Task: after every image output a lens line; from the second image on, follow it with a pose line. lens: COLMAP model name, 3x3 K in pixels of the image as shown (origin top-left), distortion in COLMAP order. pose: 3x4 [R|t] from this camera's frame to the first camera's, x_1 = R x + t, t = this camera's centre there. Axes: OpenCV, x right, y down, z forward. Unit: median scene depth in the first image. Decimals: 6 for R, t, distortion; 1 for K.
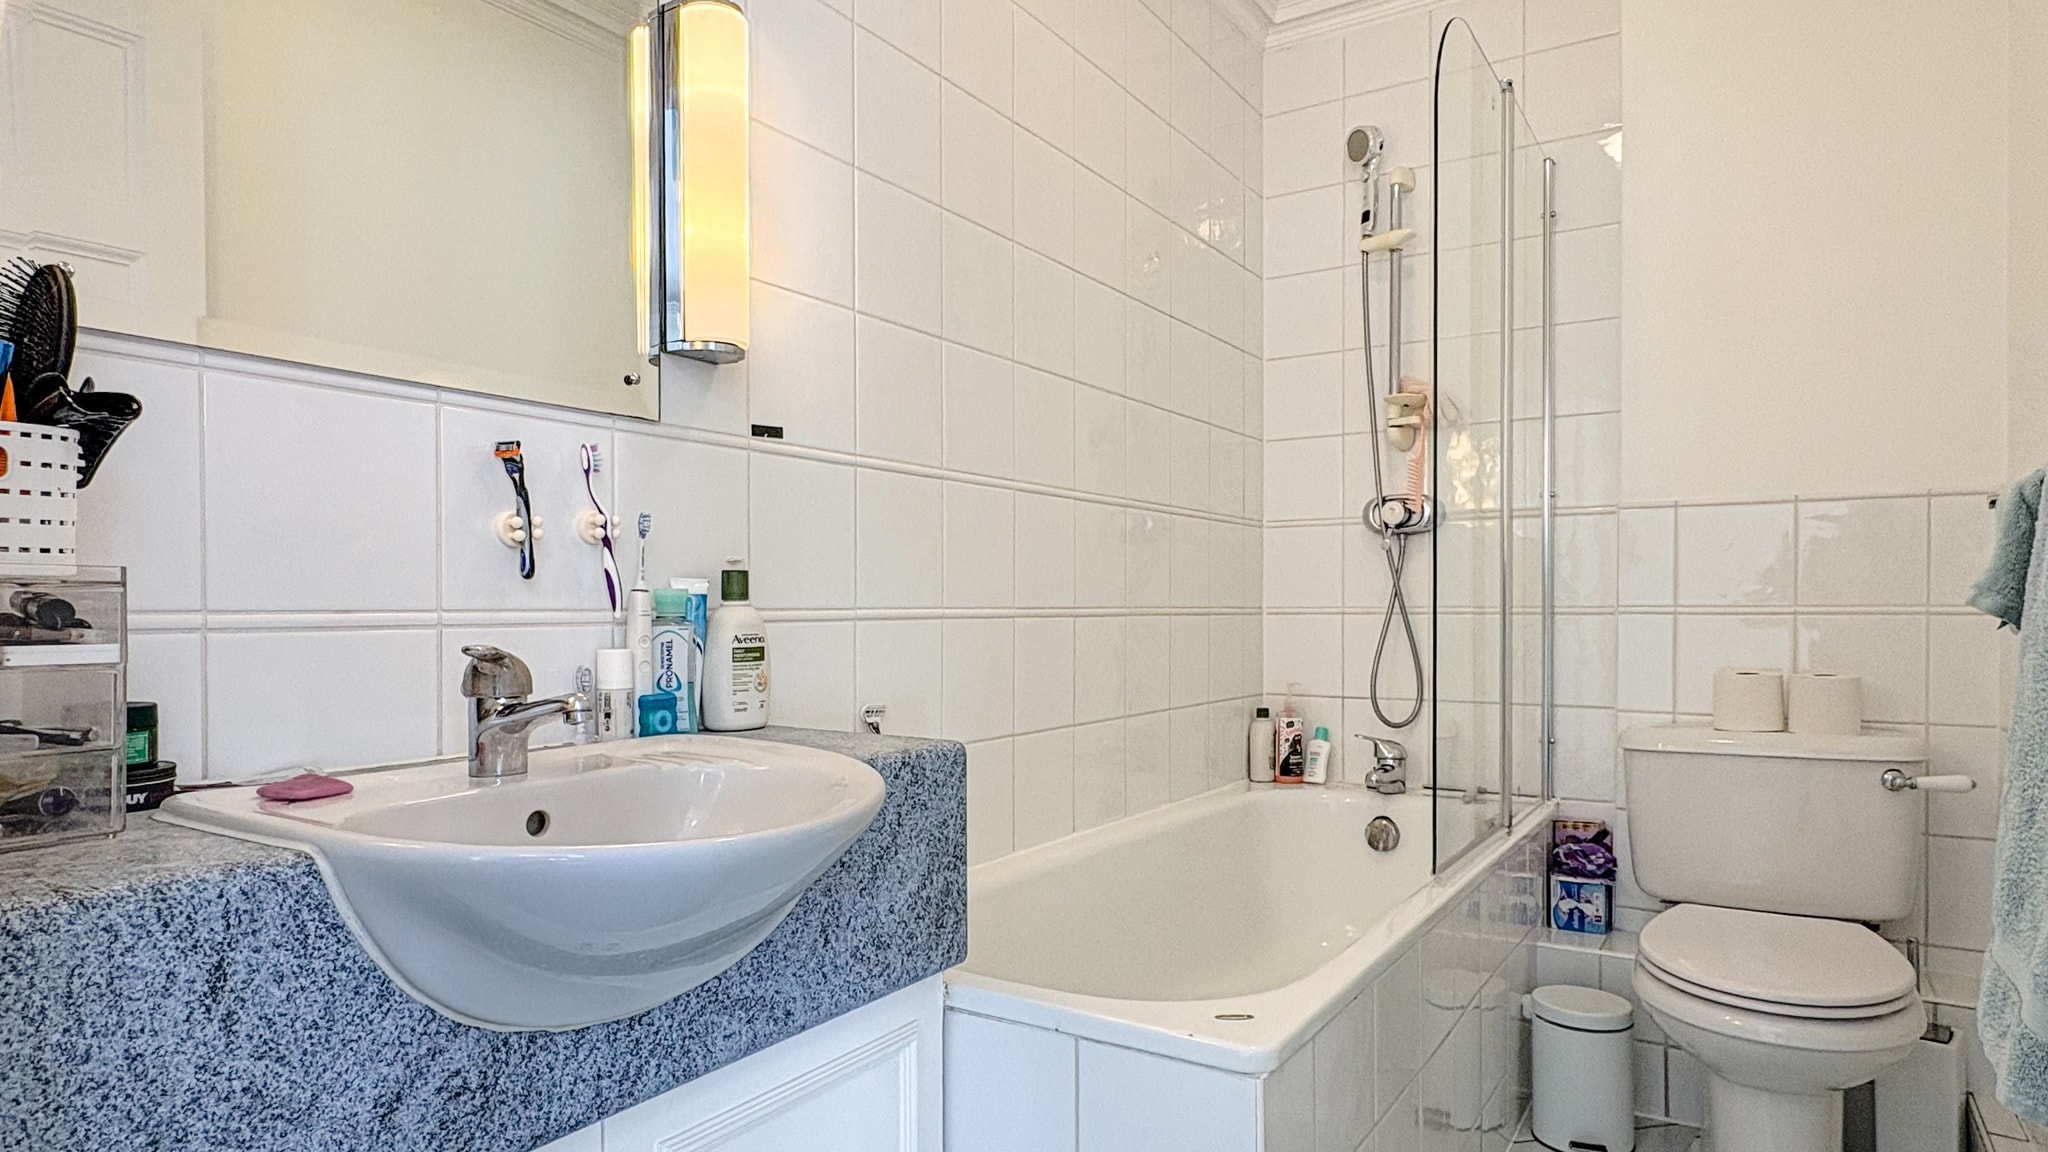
lens RADIAL K [[1147.4, 0, 1004.3], [0, 1147.4, 626.4], [0, 0, 1]] dist [-0.002143, 0.002915]
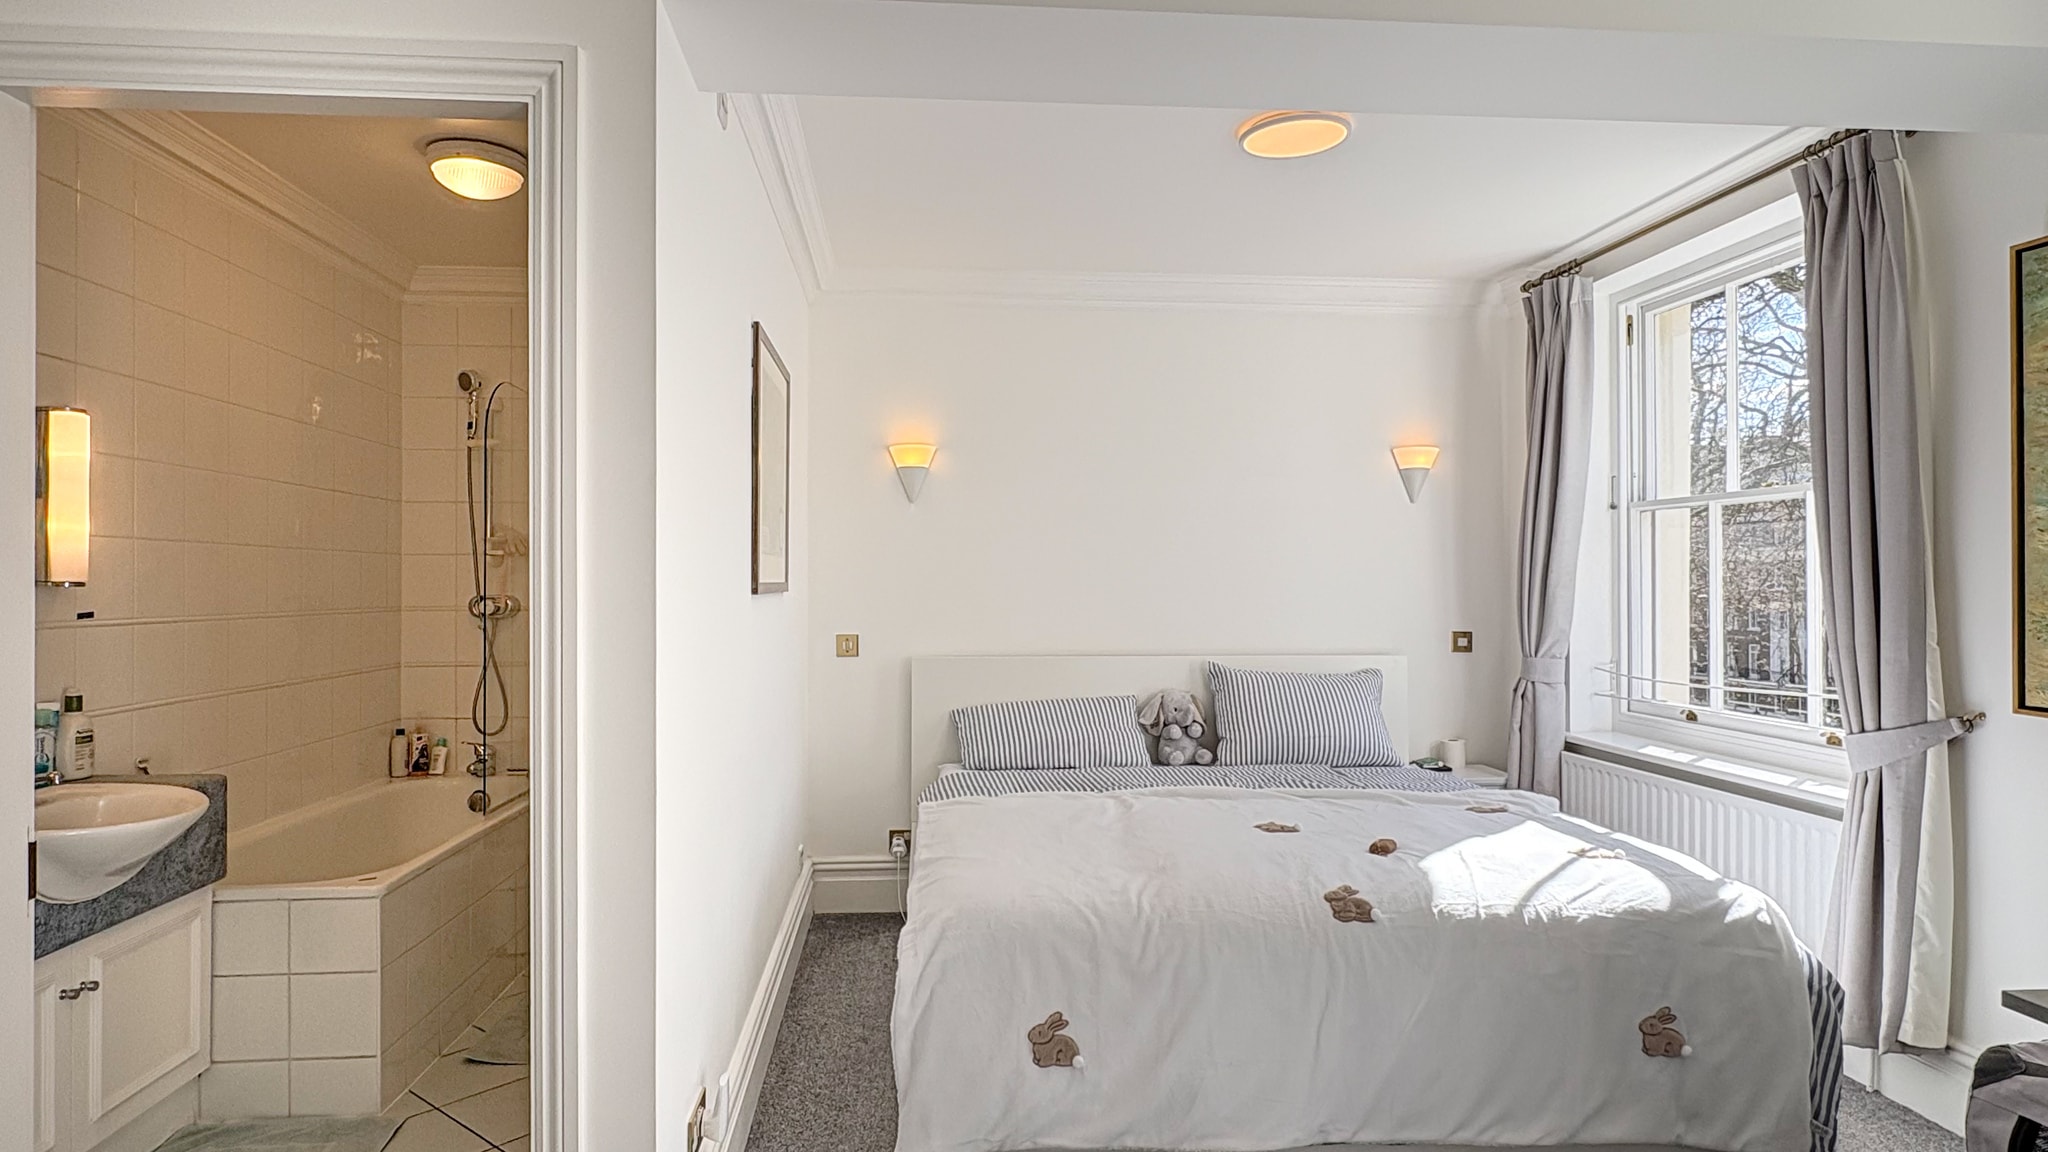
lens RADIAL K [[1147.4, 0, 1012.1], [0, 1147.4, 572.5], [0, 0, 1]] dist [-0.002143, 0.002915]
pose [[0.773456, 0.008419, 0.633793, -0.173798], [0.008593, 0.999681, -0.023765, -0.141222], [-0.633791, 0.023827, 0.773137, -1.060256]]
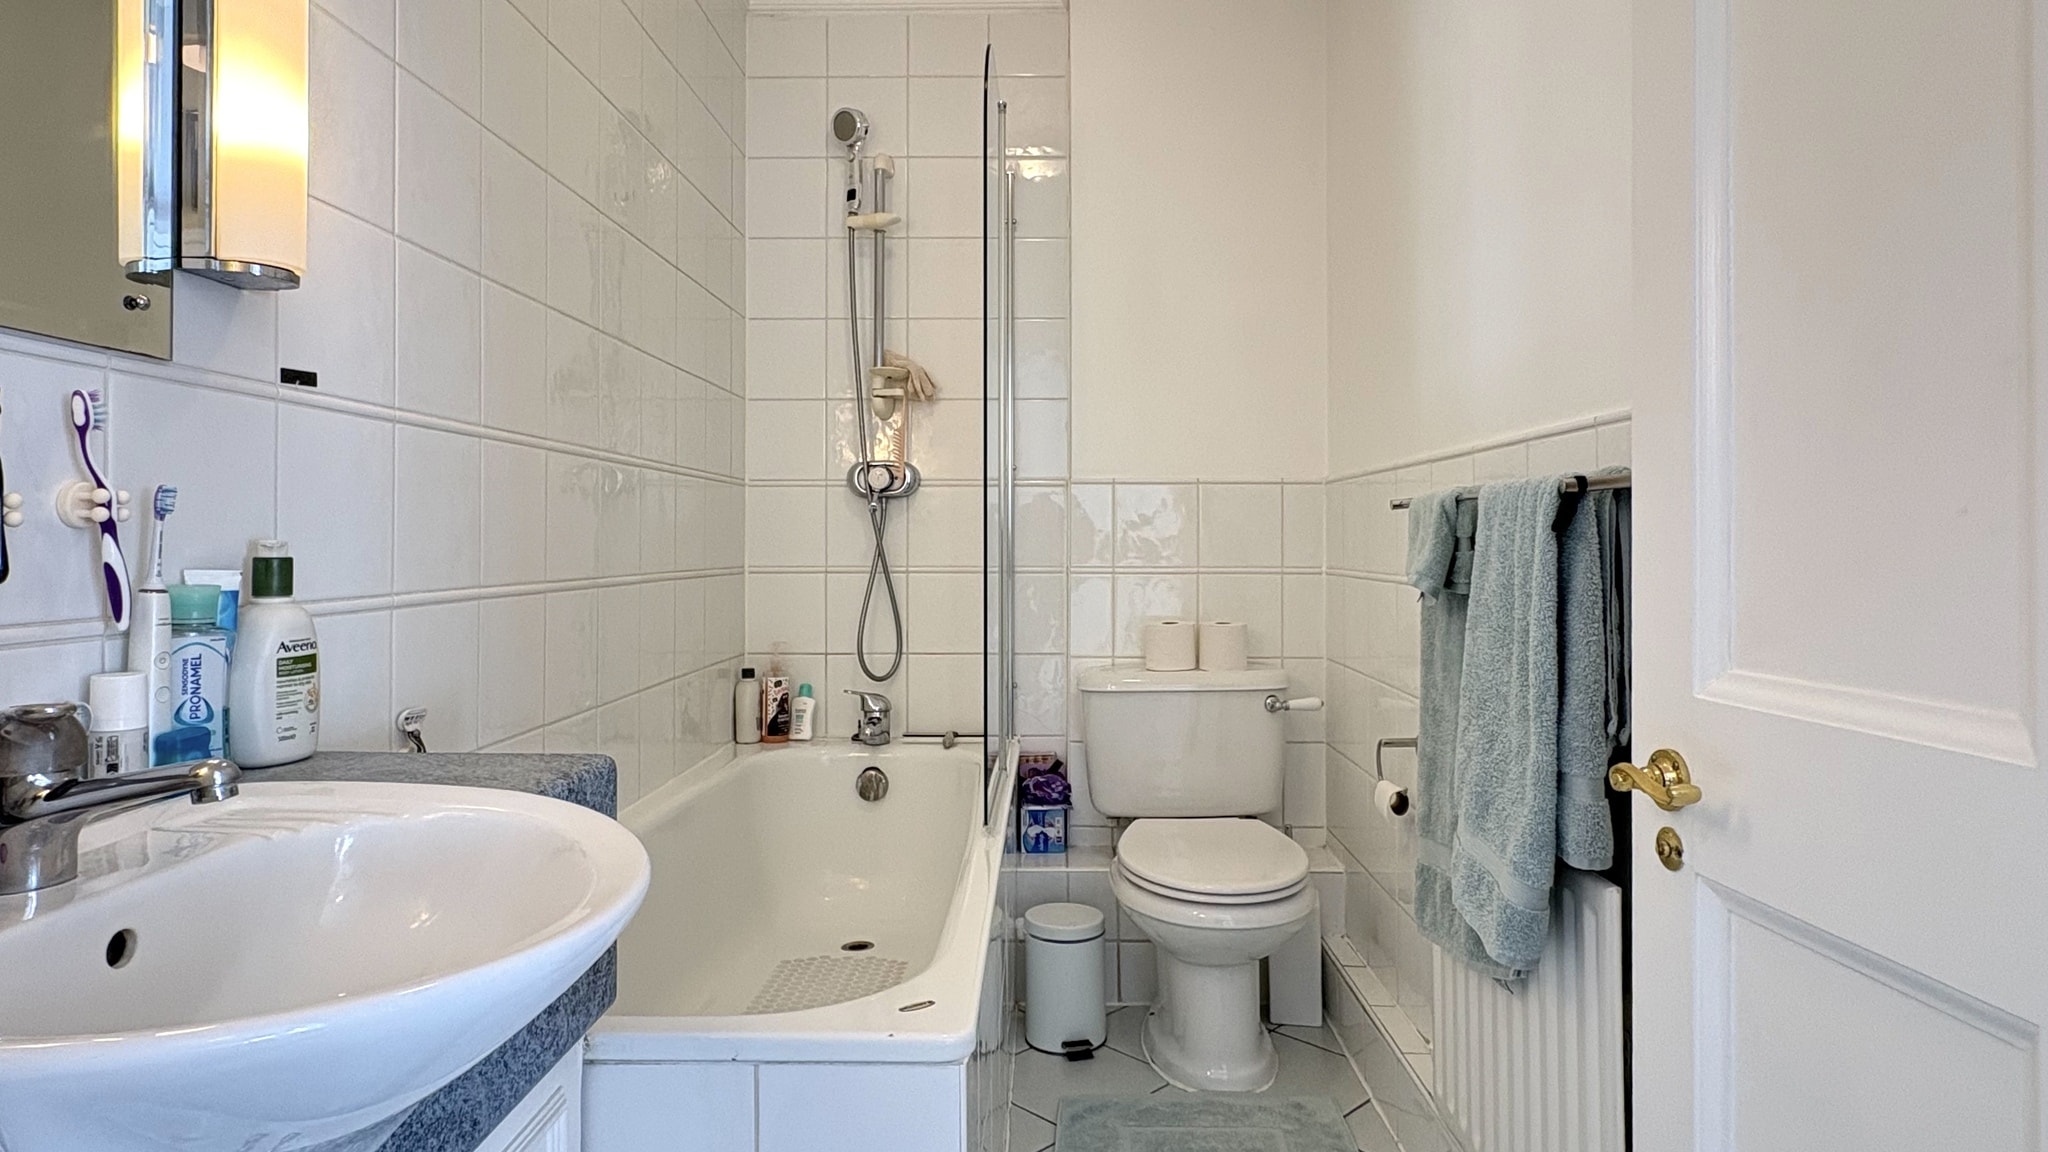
lens RADIAL K [[1147.4, 0, 1014.4], [0, 1147.4, 535.3], [0, 0, 1]] dist [-0.002143, 0.002915]
pose [[0.845894, 0.004470, 0.533332, -0.163278], [0.007777, 0.999755, -0.020715, -0.031890], [-0.533294, 0.021671, 0.845653, 0.055514]]
